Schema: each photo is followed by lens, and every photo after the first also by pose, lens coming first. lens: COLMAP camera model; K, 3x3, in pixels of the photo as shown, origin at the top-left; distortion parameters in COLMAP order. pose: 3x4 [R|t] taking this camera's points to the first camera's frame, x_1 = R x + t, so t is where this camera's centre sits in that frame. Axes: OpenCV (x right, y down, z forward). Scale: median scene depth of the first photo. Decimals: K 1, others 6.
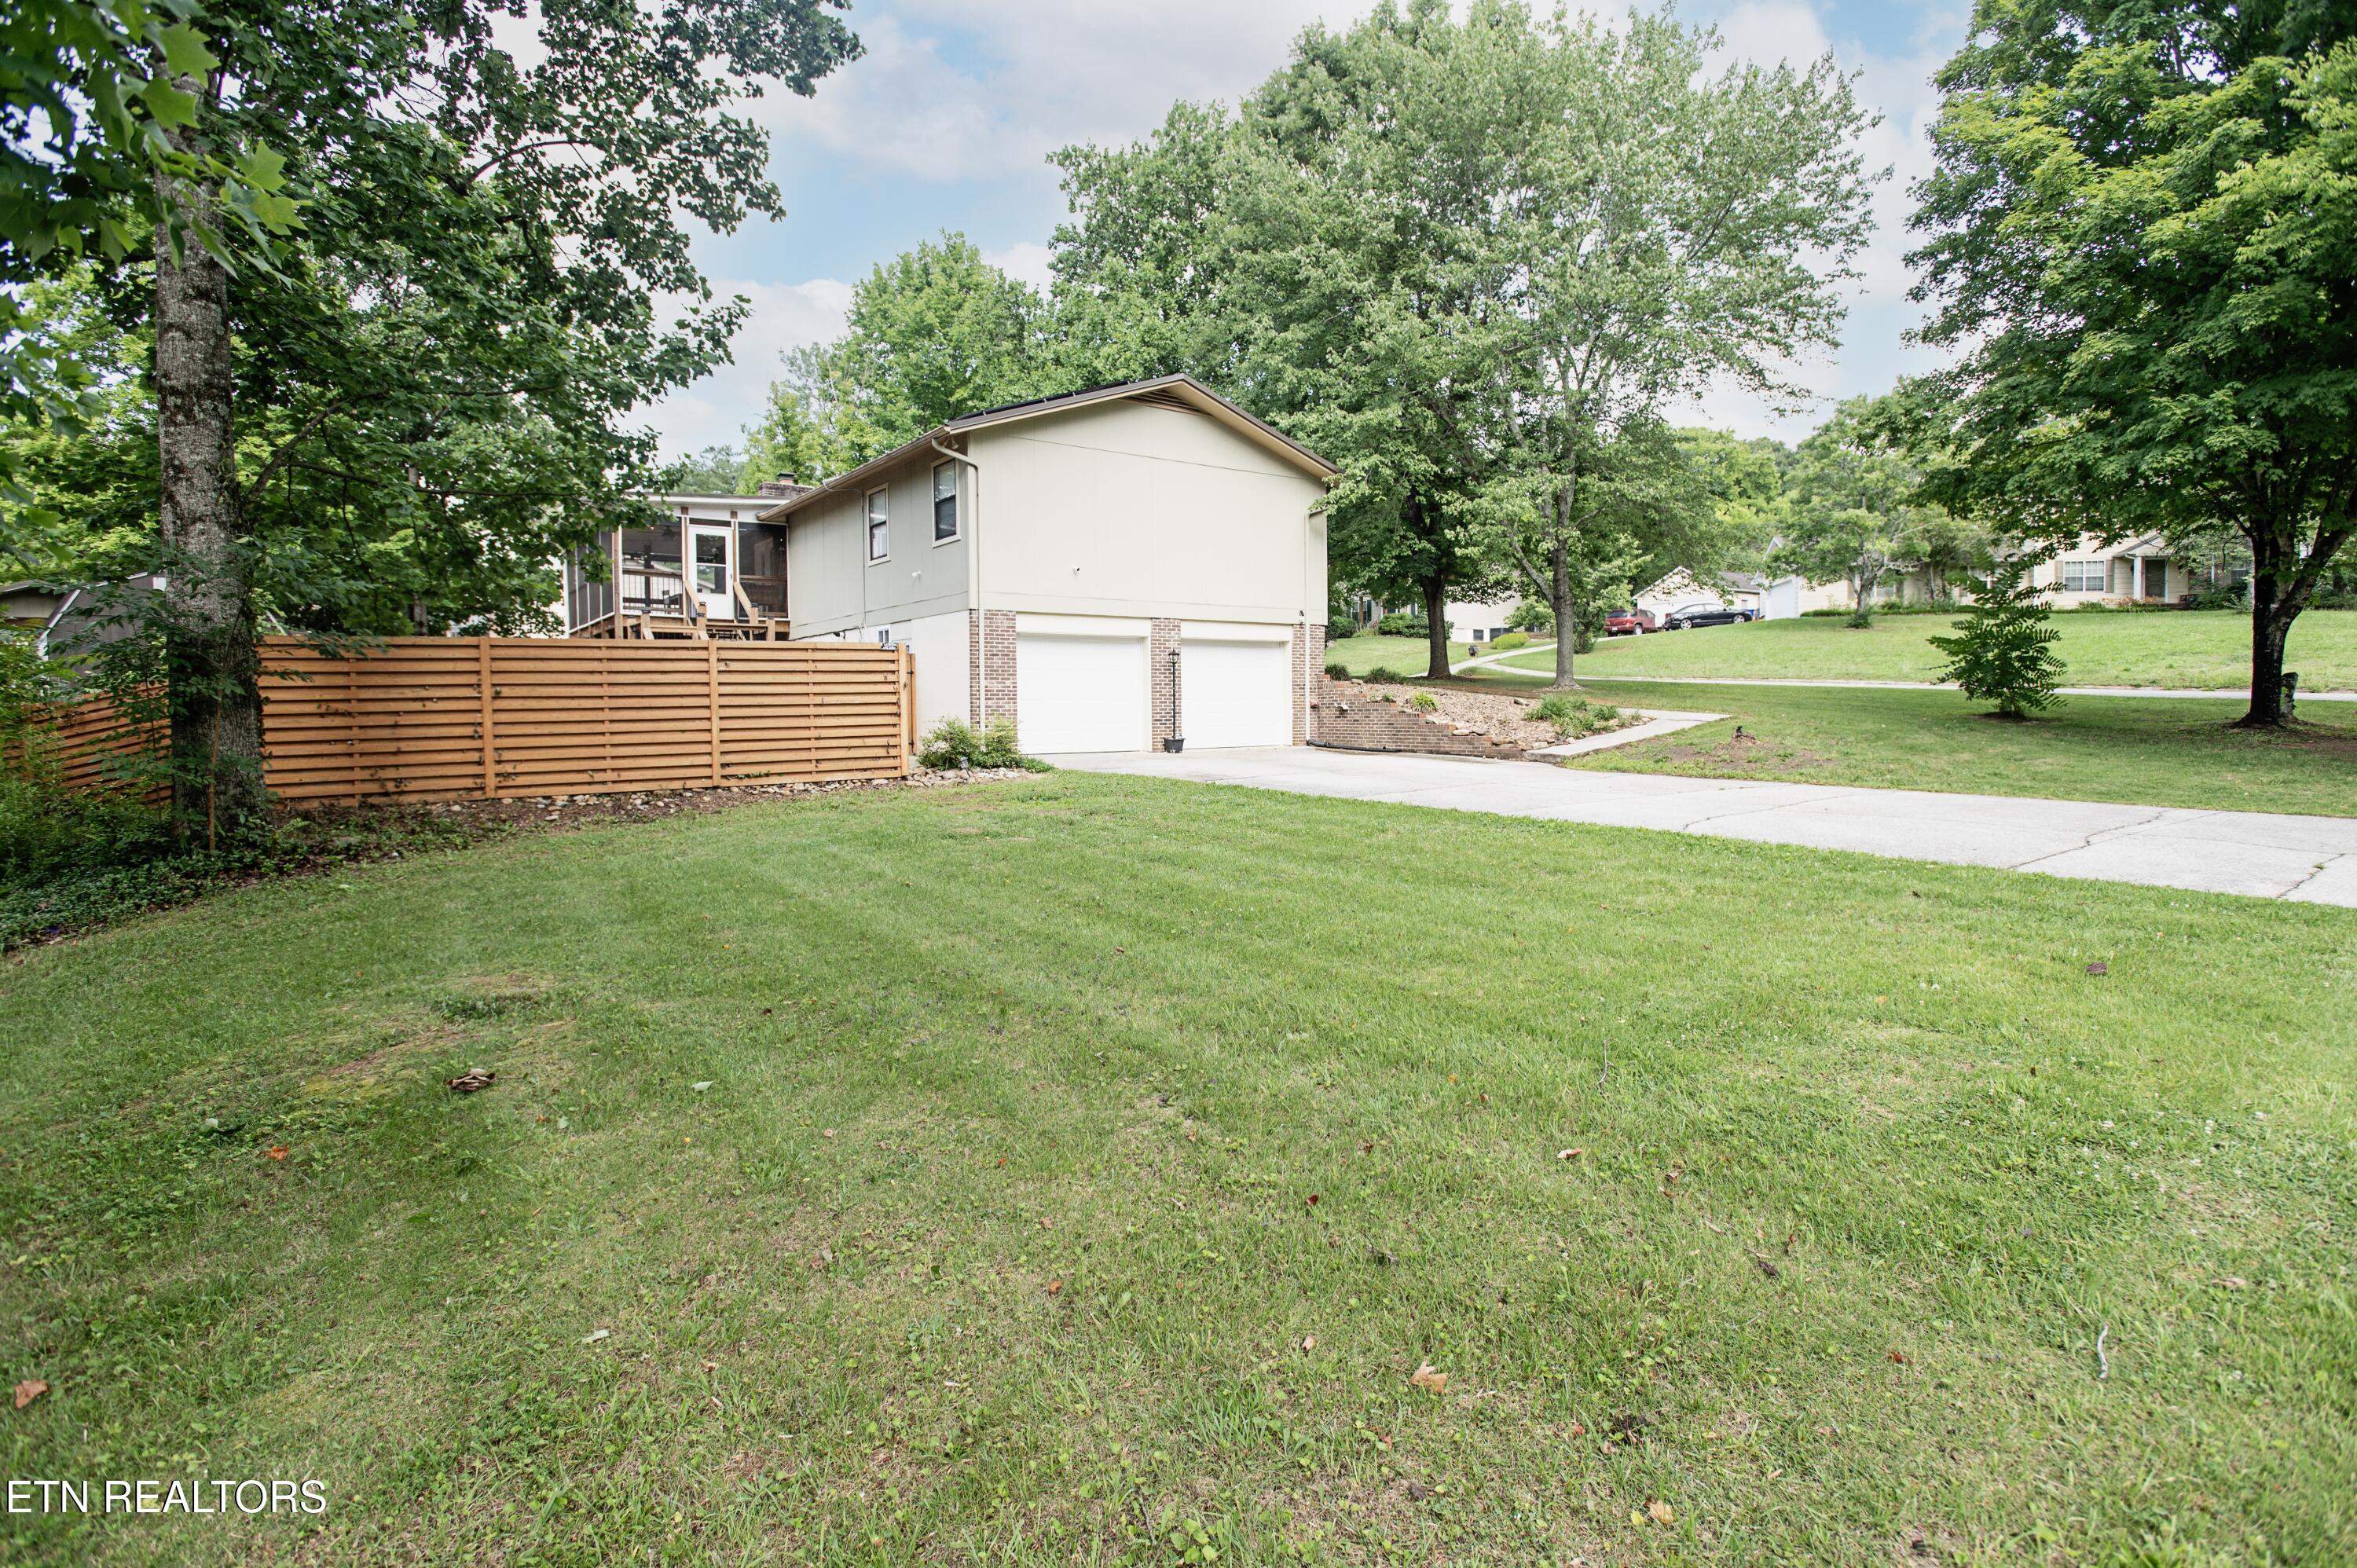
lens RADIAL K [[1139.3, 0, 1180.7], [0, 1139.3, 777.7], [0, 0, 1]] dist [-0.001986, -0.001157]
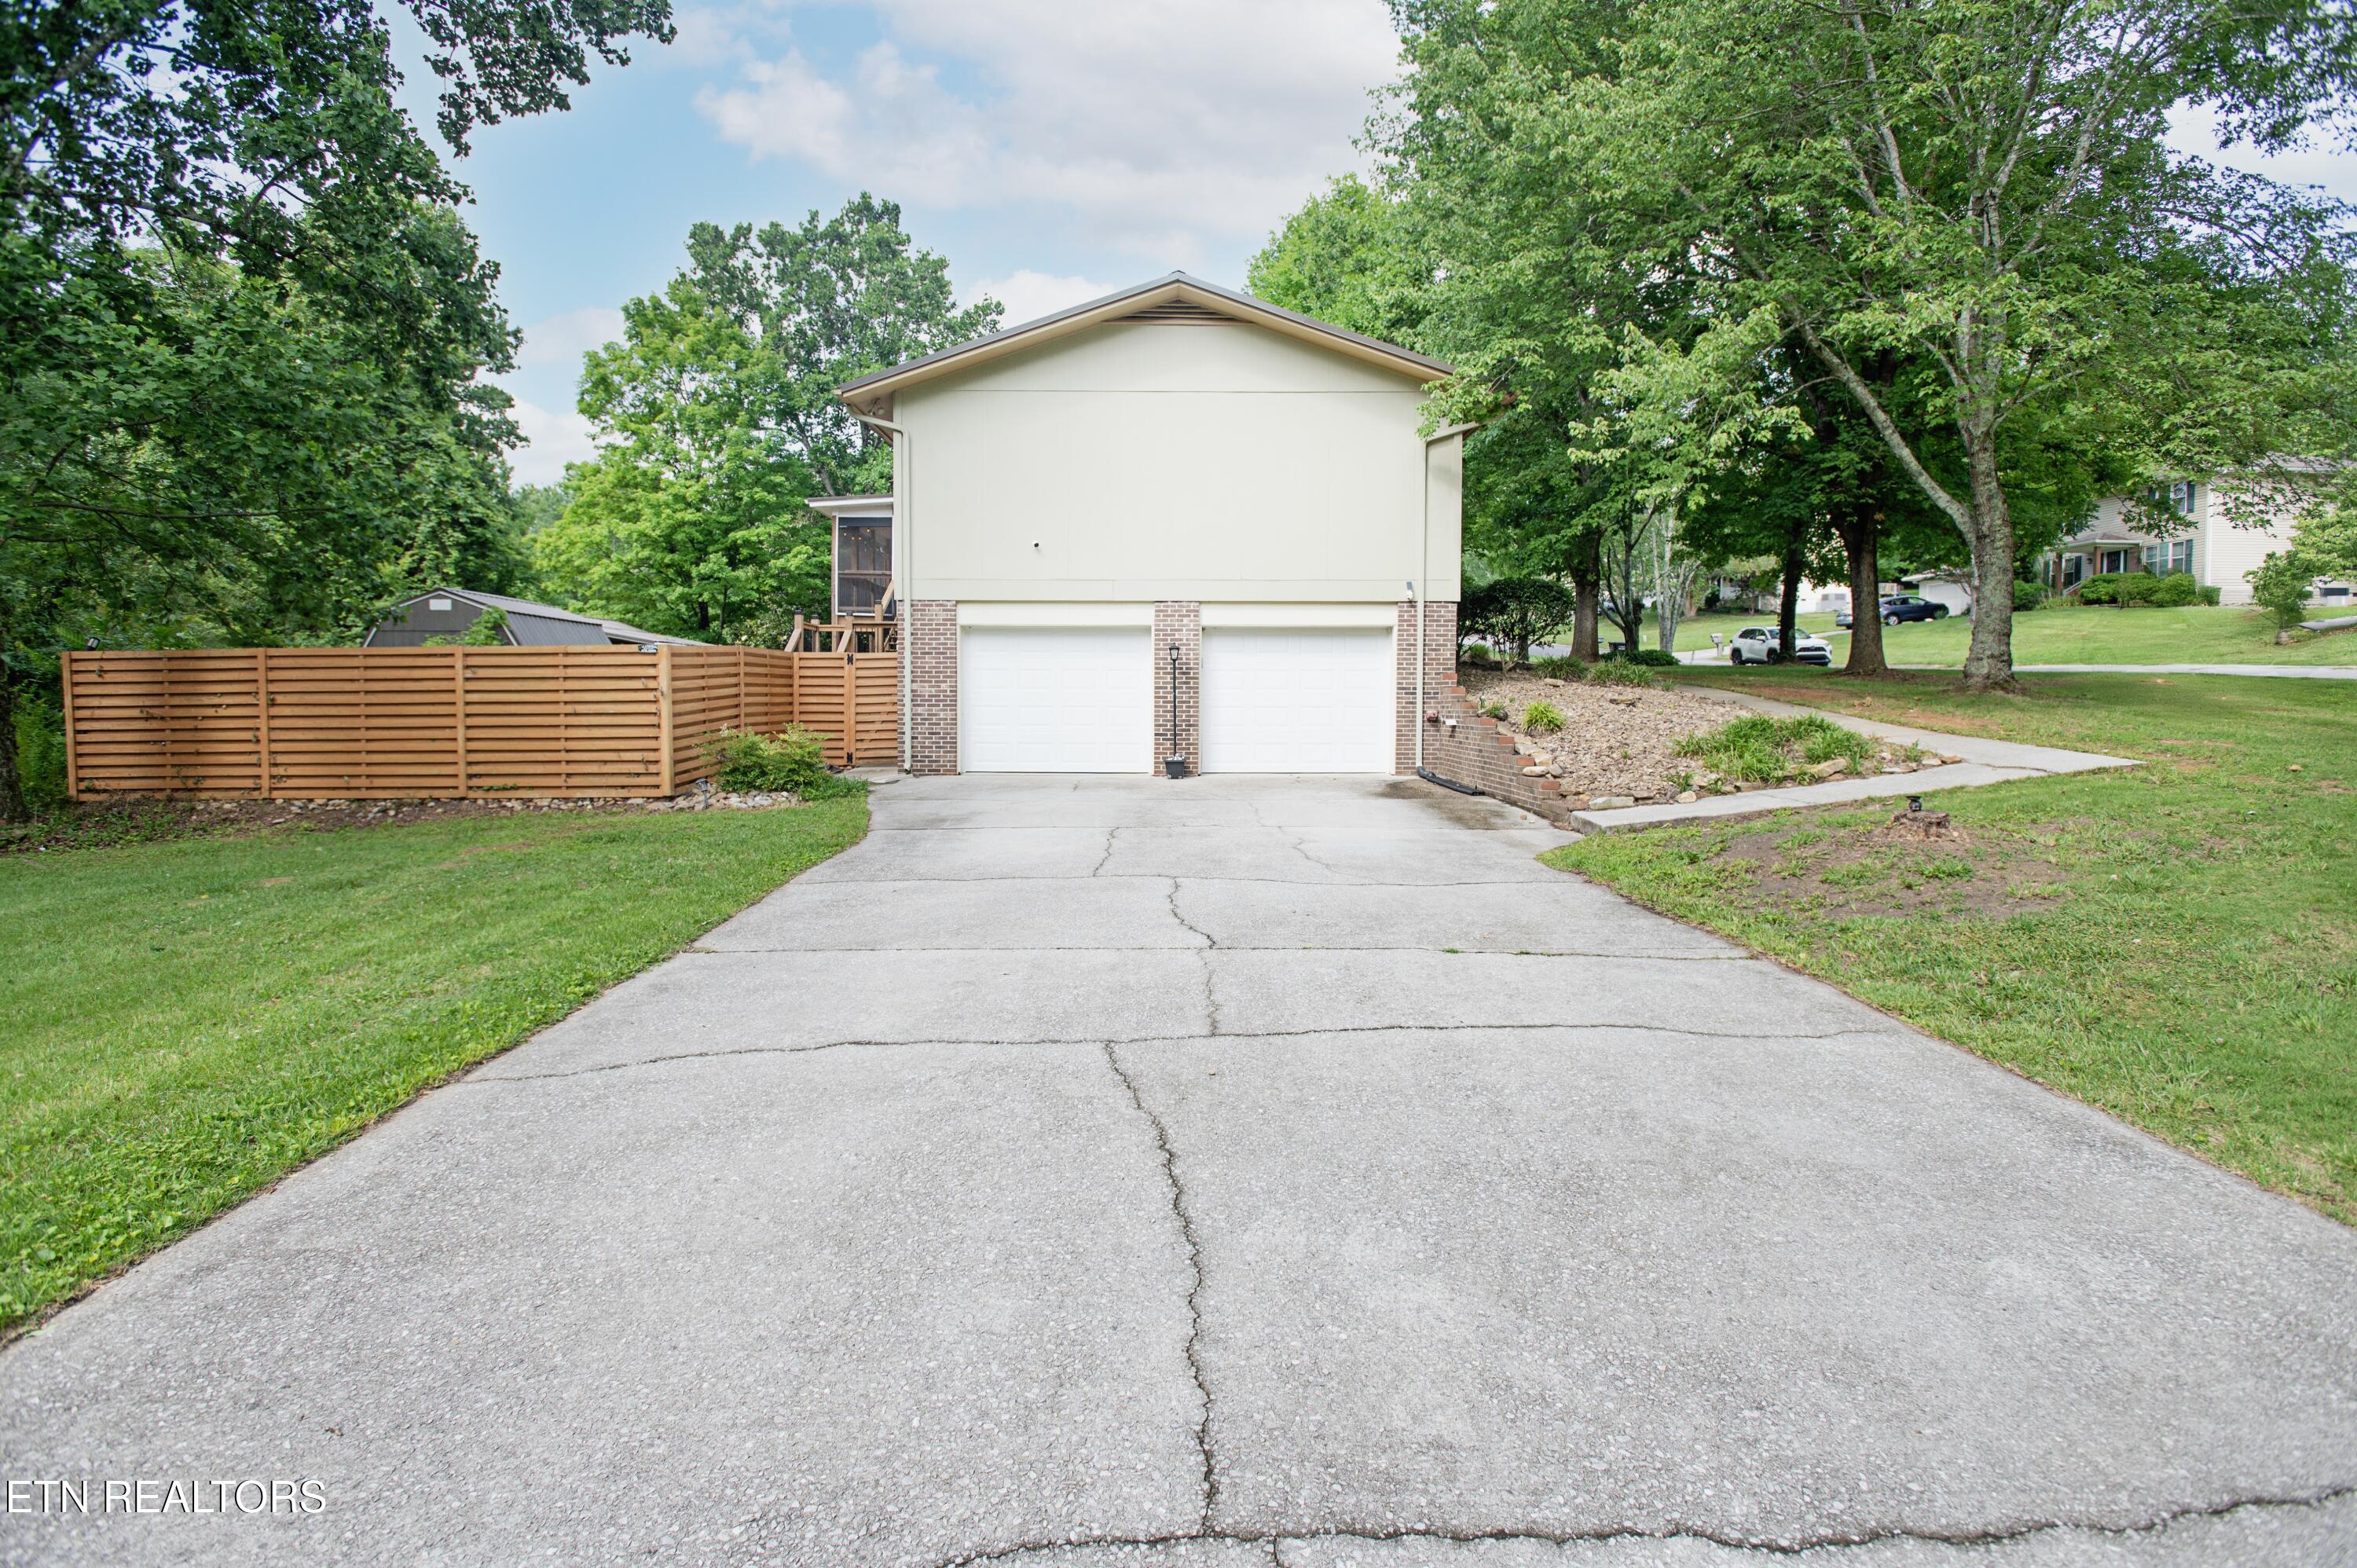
lens RADIAL K [[1139.3, 0, 1180.7], [0, 1139.3, 777.7], [0, 0, 1]] dist [-0.001986, -0.001157]
pose [[0.805874, 0.053162, -0.589695, 0.652310], [-0.047000, 0.998562, 0.025791, -0.062711], [0.590218, 0.006931, 0.807214, 0.578903]]
